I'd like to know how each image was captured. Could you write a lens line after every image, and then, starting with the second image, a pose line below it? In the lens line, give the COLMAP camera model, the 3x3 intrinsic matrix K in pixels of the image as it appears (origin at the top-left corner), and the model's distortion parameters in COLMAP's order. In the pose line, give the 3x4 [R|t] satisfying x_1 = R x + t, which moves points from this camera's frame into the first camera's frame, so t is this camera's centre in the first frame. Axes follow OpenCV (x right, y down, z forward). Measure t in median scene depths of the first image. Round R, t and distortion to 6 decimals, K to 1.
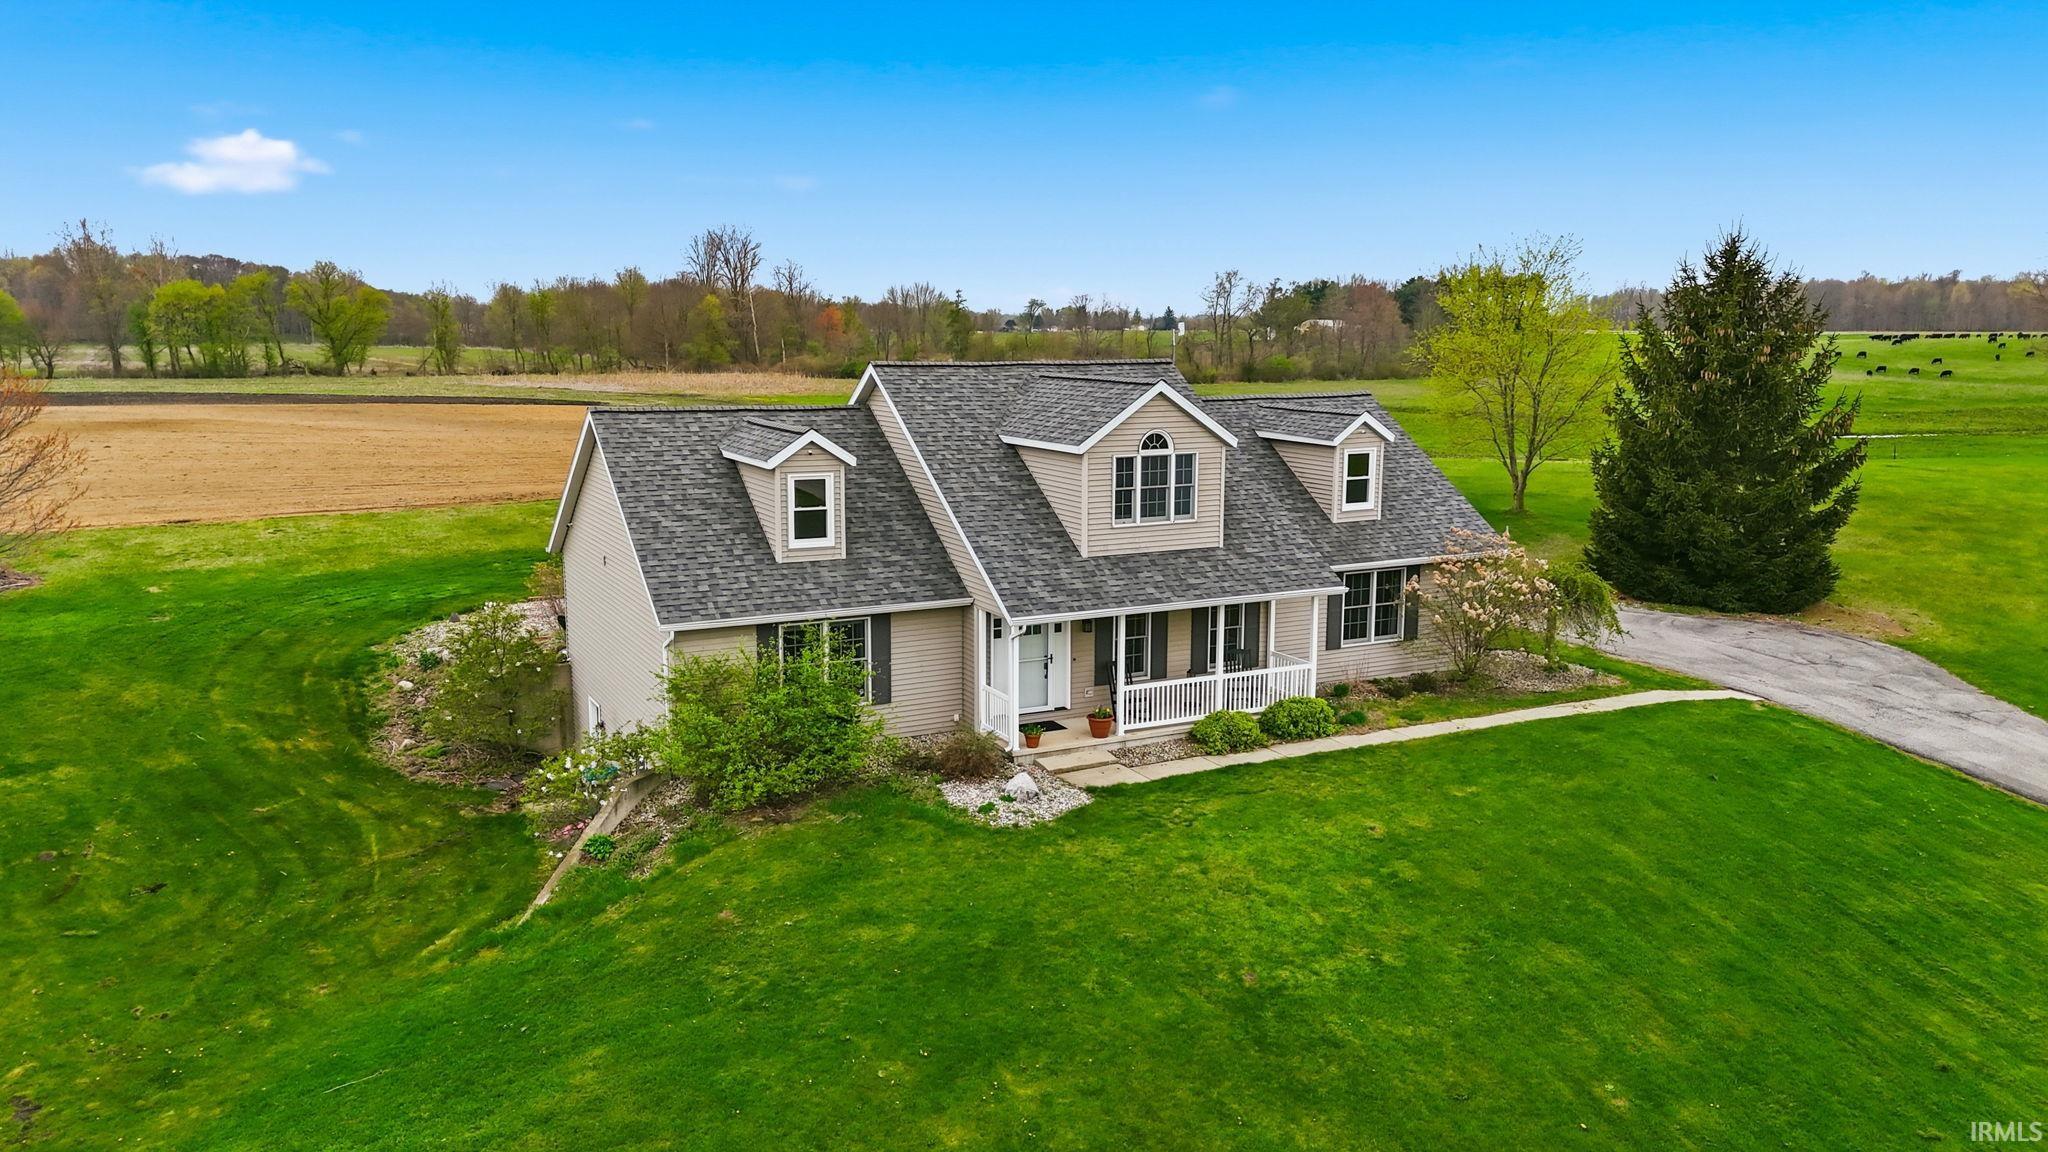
lens RADIAL K [[1496.6, 0, 1026.8], [0, 1496.6, 579.3], [0, 0, 1]] dist [0.089070, -0.084291]
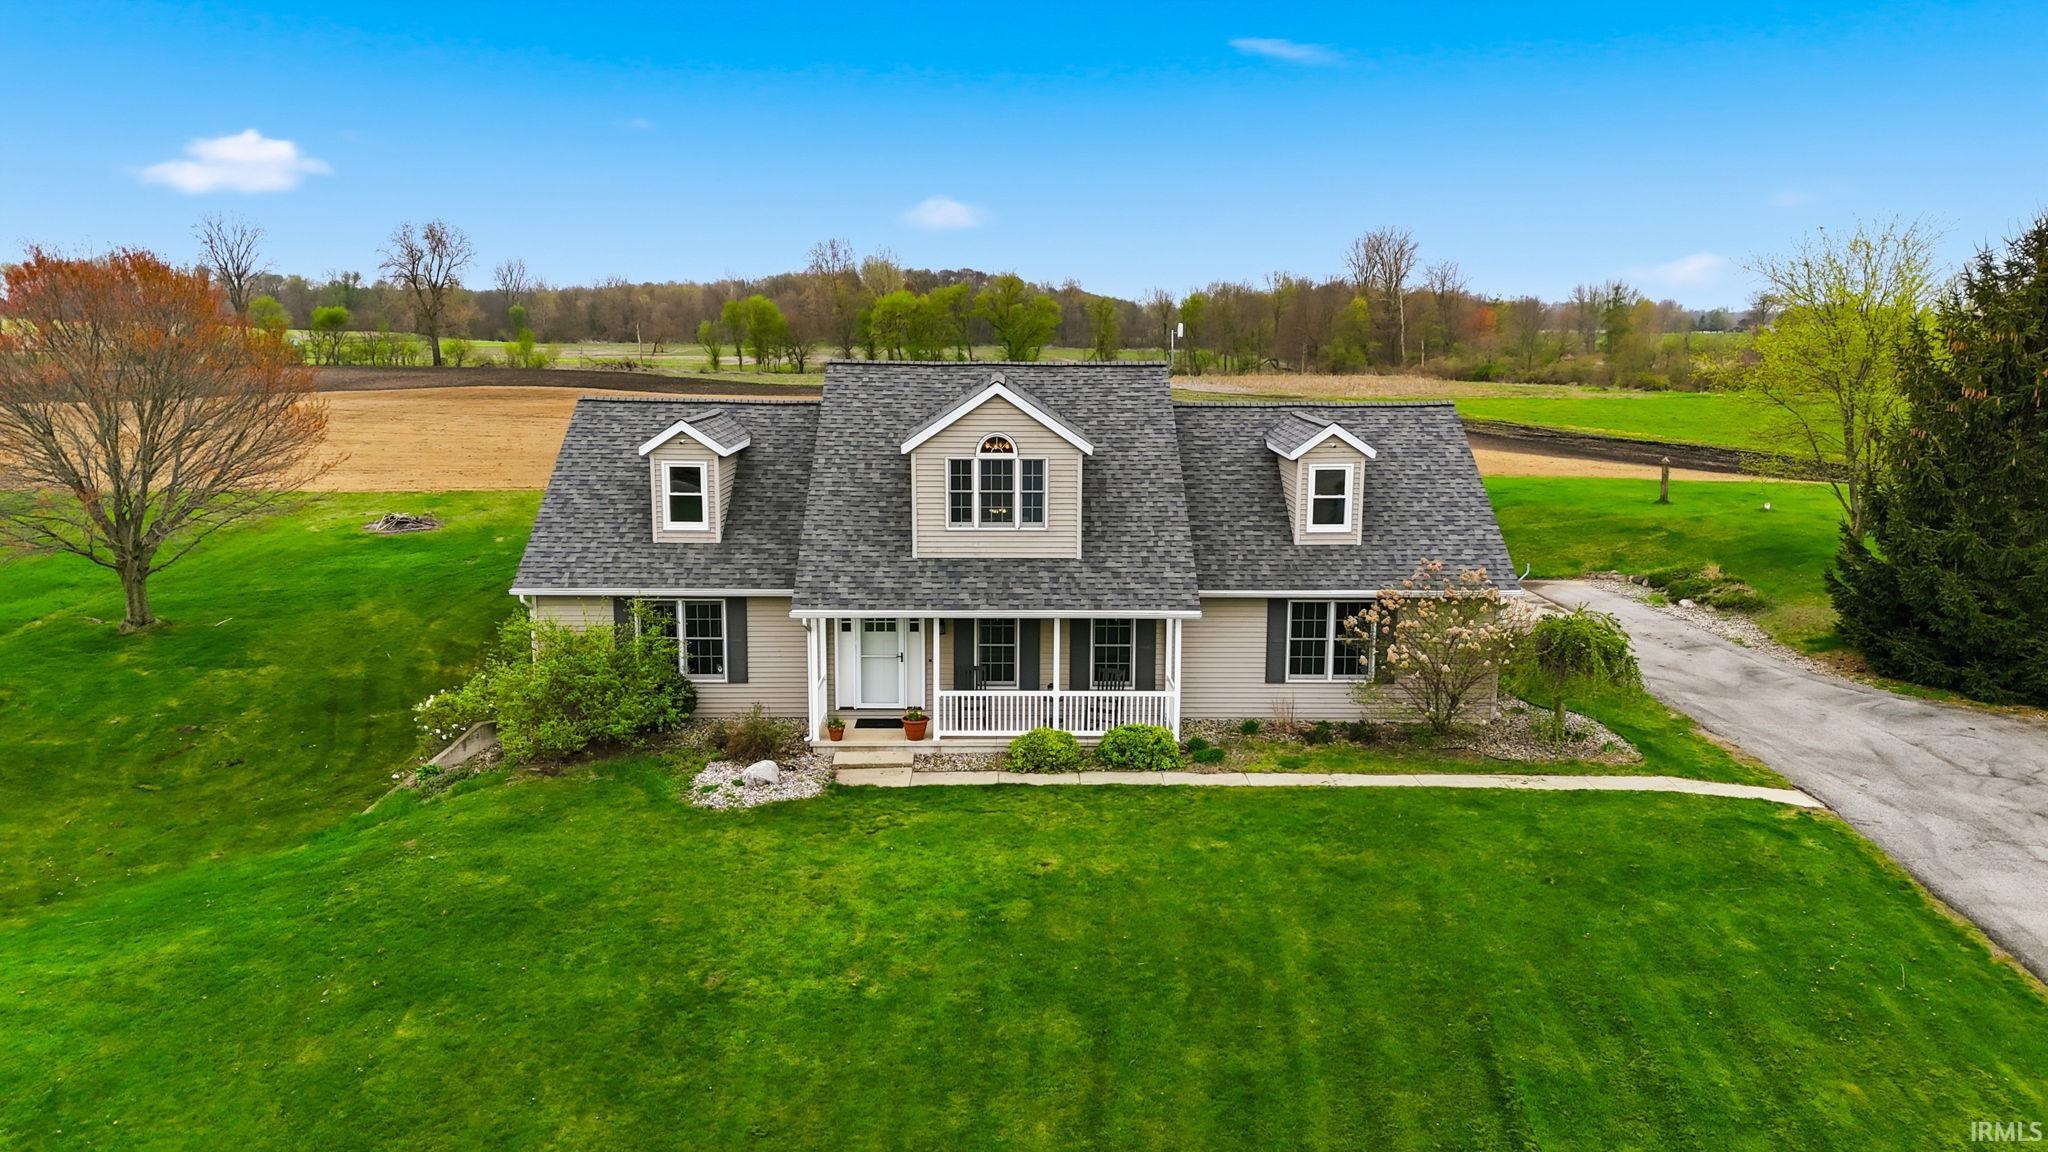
lens RADIAL K [[1496.6, 0, 1026.8], [0, 1496.6, 579.3], [0, 0, 1]] dist [0.089070, -0.084291]
pose [[0.895132, 0.076942, -0.439110, 0.539047], [-0.077637, 0.996847, 0.016405, -0.022423], [0.438988, 0.019406, 0.898283, 0.136766]]
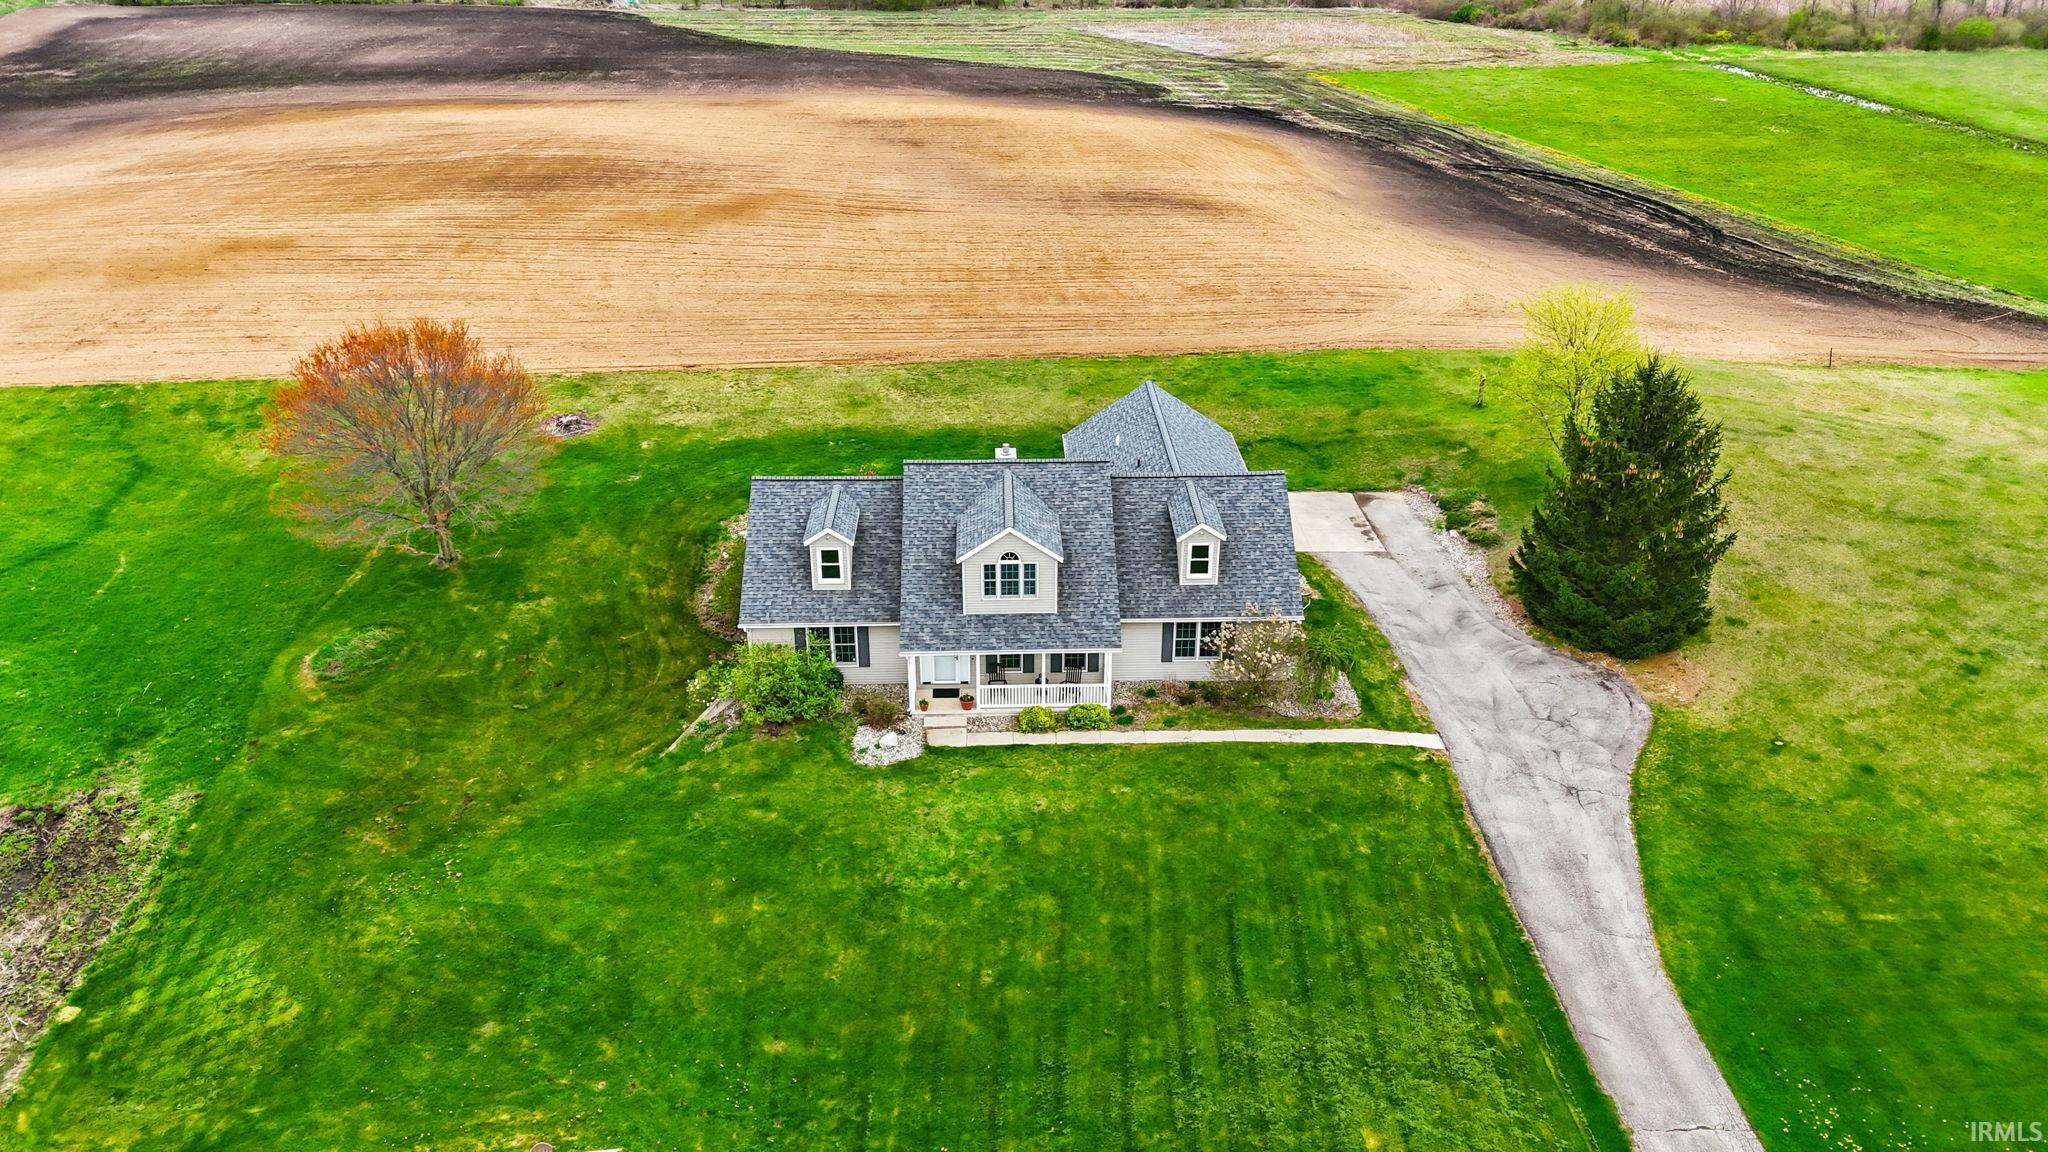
lens RADIAL K [[1489.8, 0, 1024.0], [0, 1489.8, 576.0], [0, 0, 1]] dist [0.150021, -0.268653]
pose [[0.899602, 0.184929, -0.395622, 0.794928], [-0.069296, 0.954885, 0.288779, -0.574866], [0.431177, -0.232371, 0.871831, -0.514195]]
